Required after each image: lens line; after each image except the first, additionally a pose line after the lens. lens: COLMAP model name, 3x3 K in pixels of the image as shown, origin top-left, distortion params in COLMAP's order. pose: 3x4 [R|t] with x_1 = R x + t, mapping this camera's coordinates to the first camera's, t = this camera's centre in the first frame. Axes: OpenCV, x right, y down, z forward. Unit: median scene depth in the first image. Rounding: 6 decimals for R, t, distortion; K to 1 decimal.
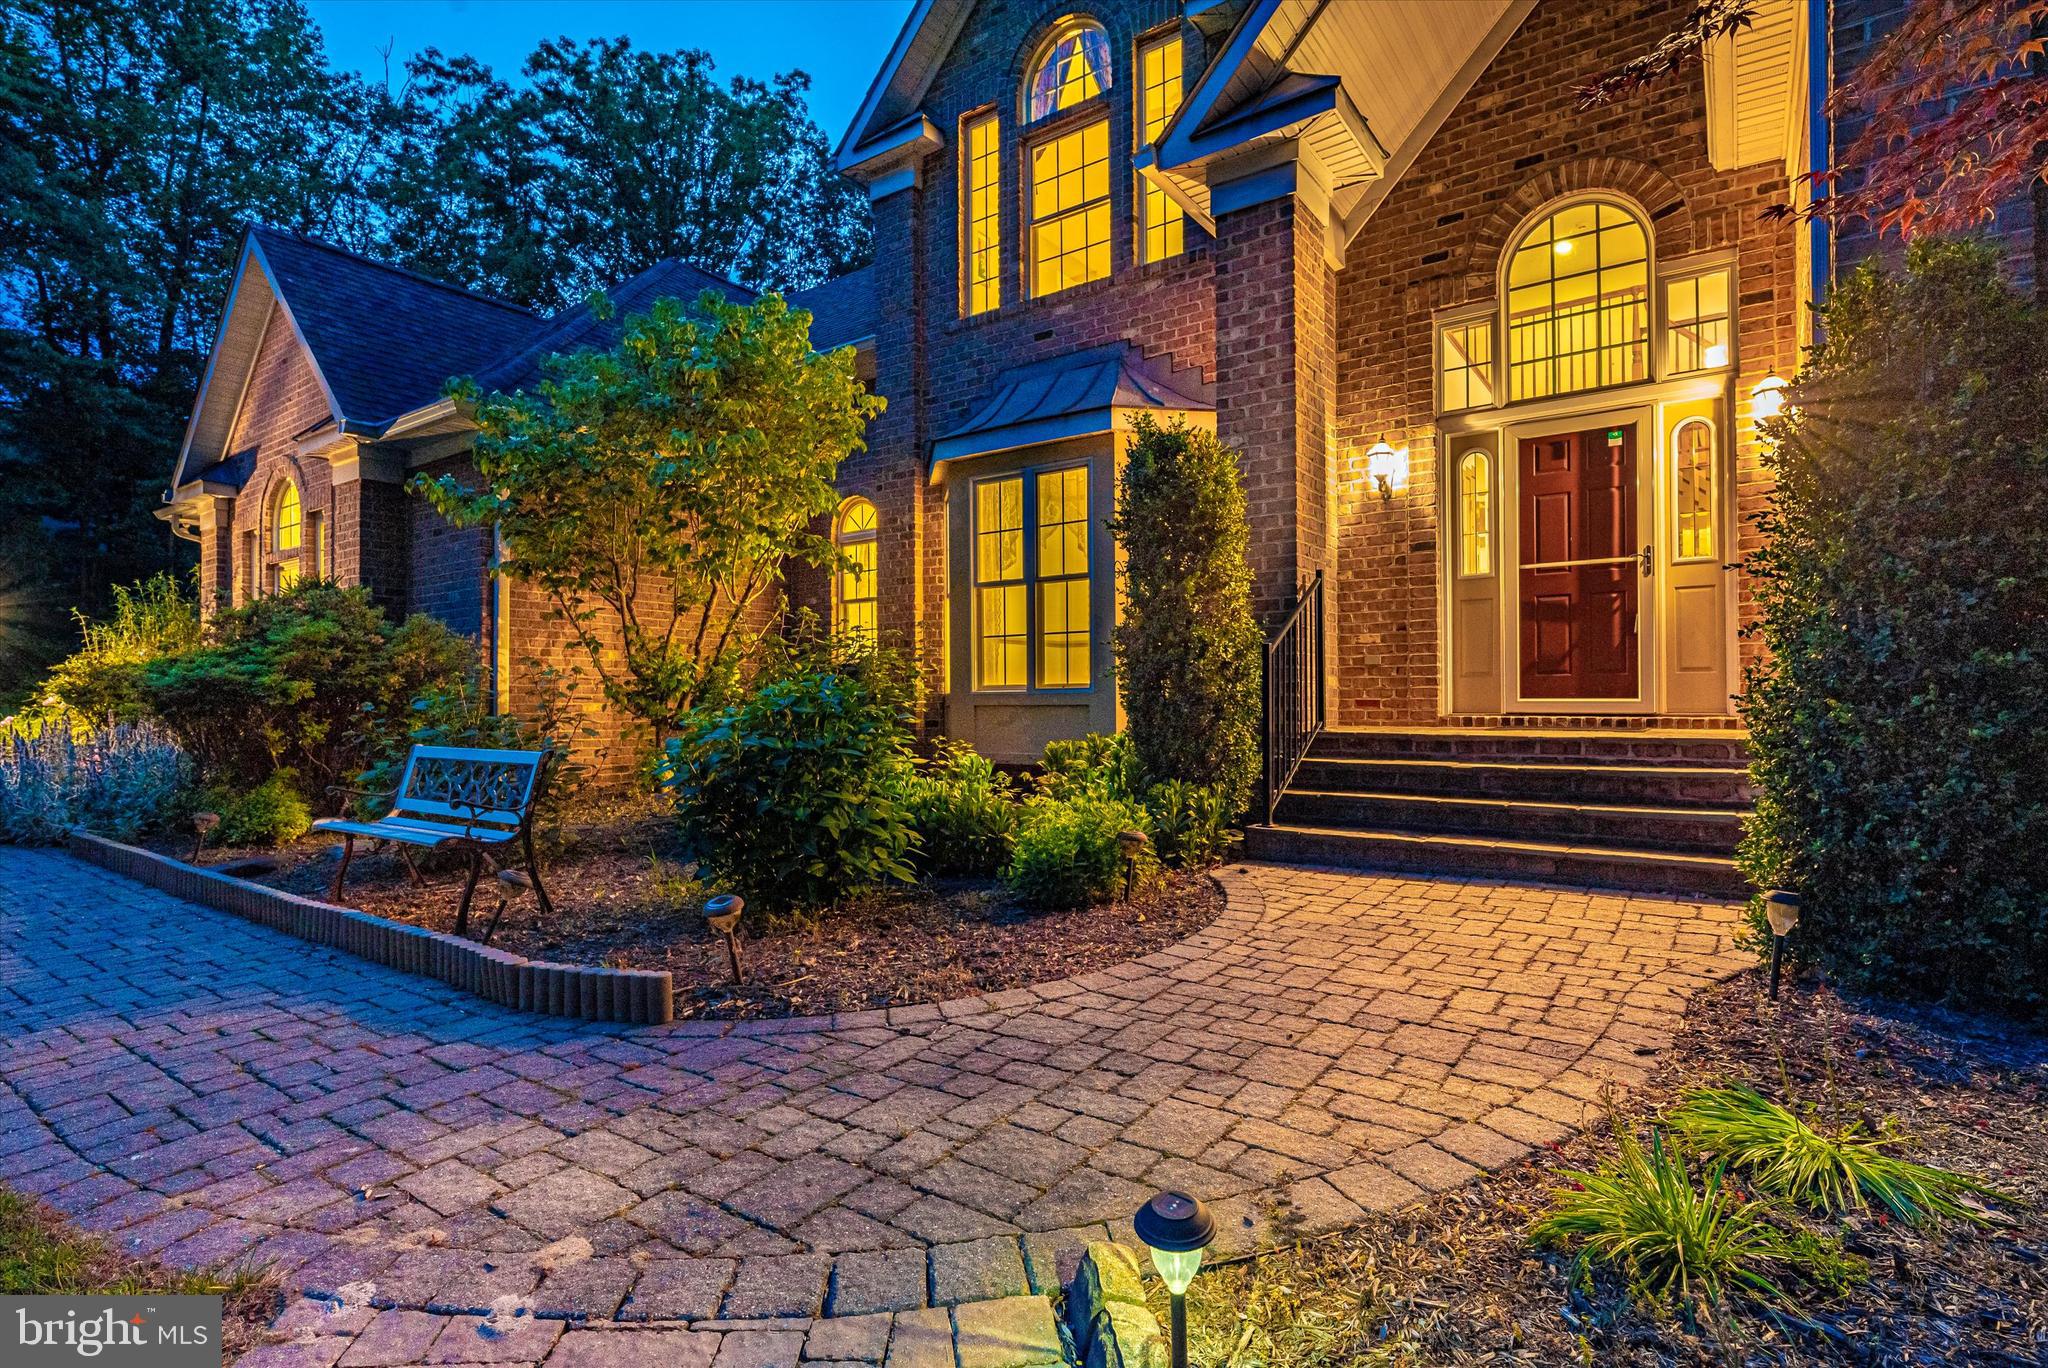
lens RADIAL K [[1001.1, 0, 1021.8], [0, 1001.1, 690.1], [0, 0, 1]] dist [-0.005939, 0.000127]
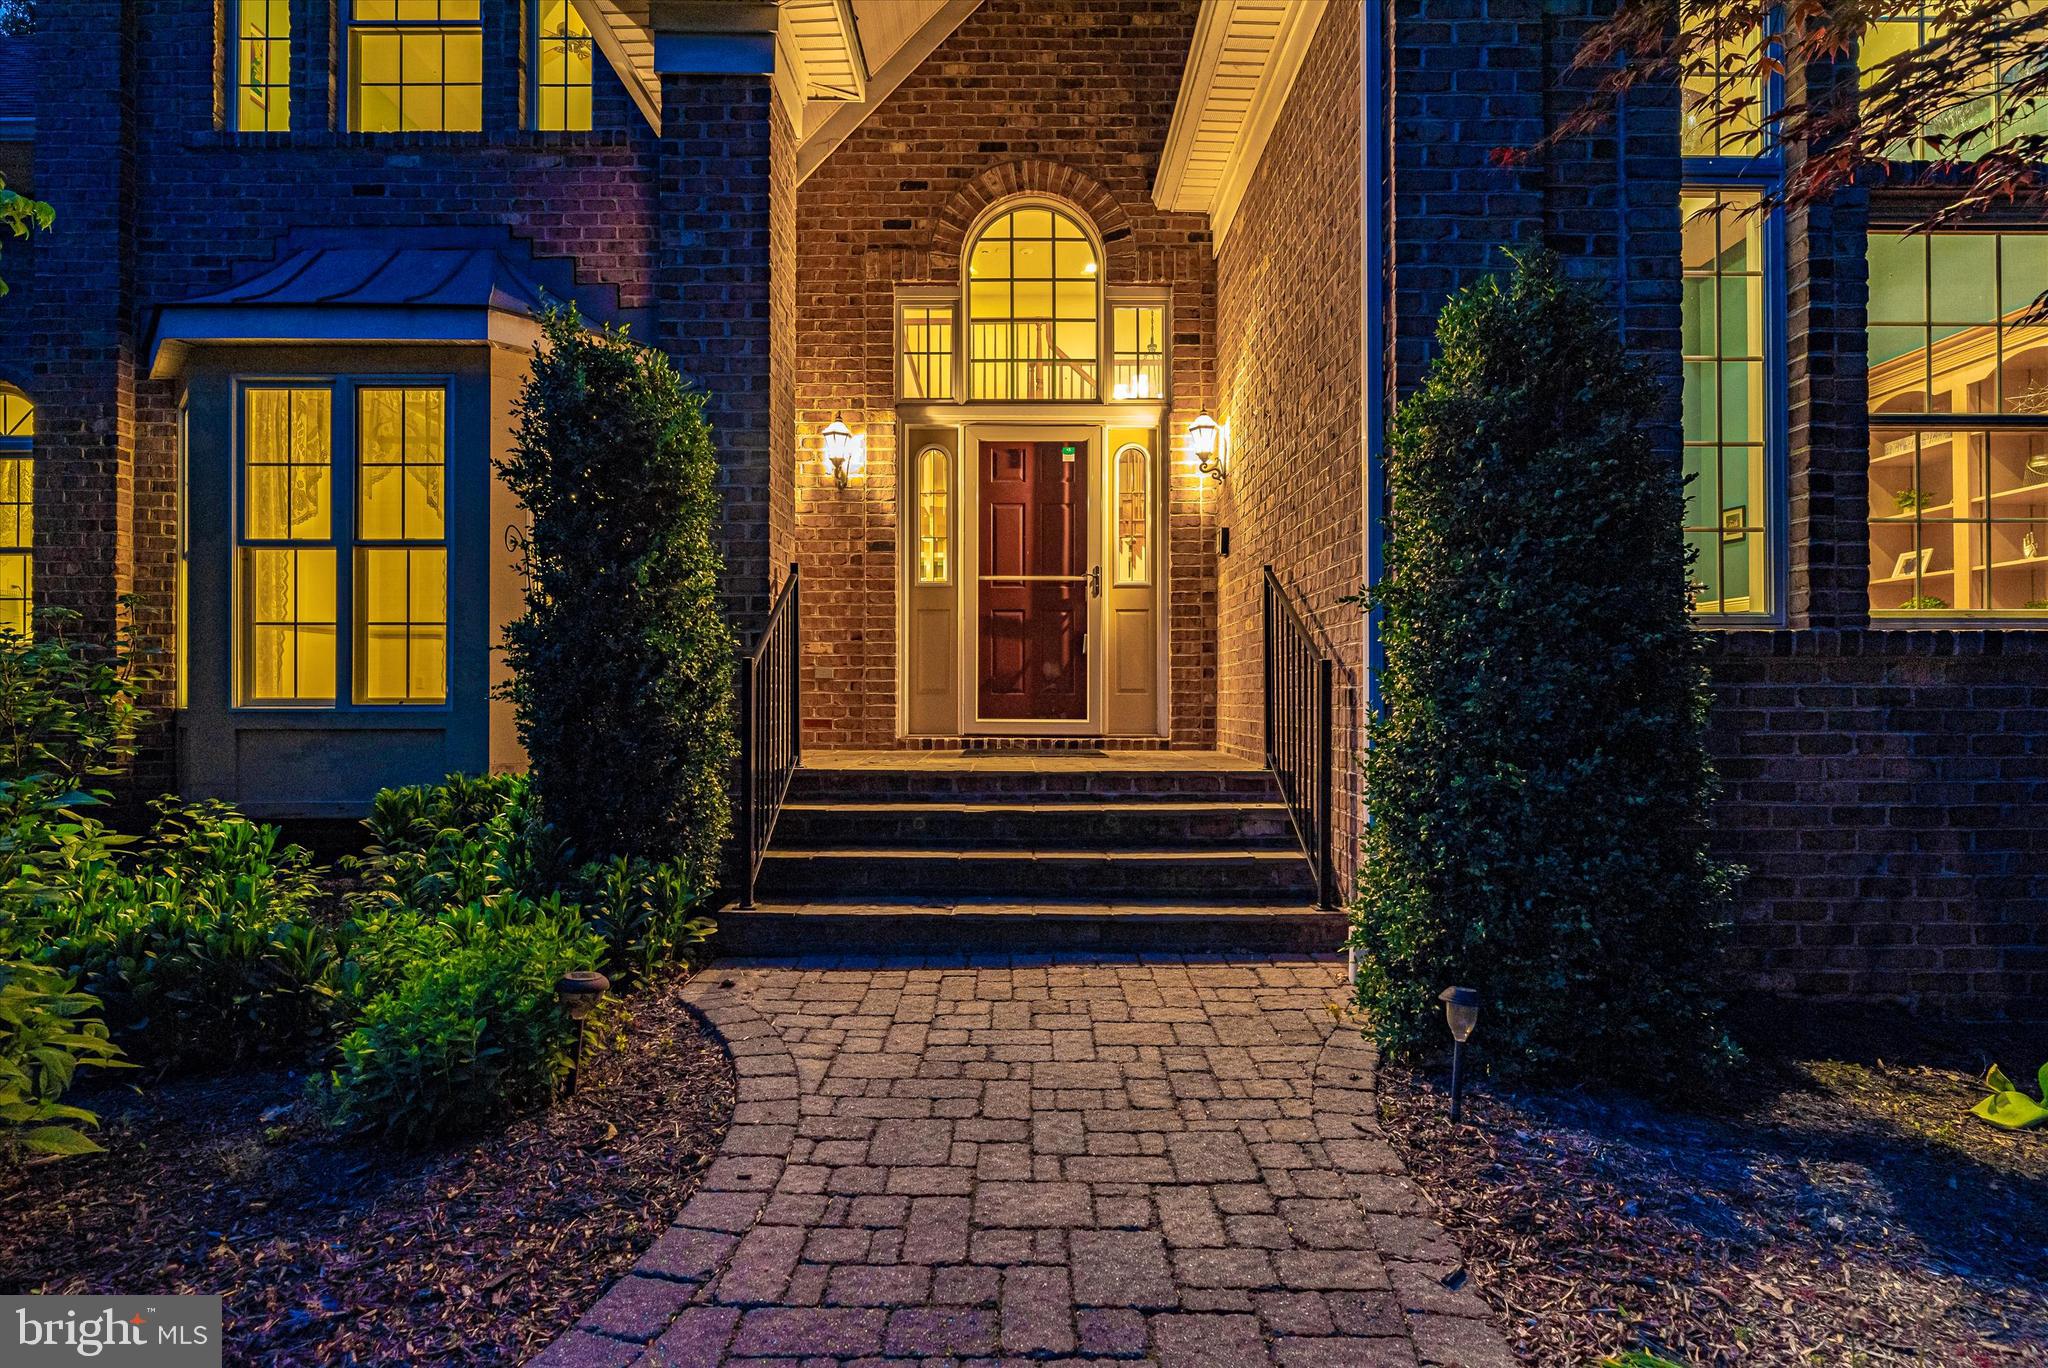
lens RADIAL K [[1001.1, 0, 1021.9], [0, 1001.1, 690.2], [0, 0, 1]] dist [-0.005939, 0.000127]
pose [[0.809559, 0.008503, 0.586977, -0.018757], [-0.011946, 0.999927, 0.001992, -0.021429], [-0.586917, -0.008625, 0.809601, 0.228895]]
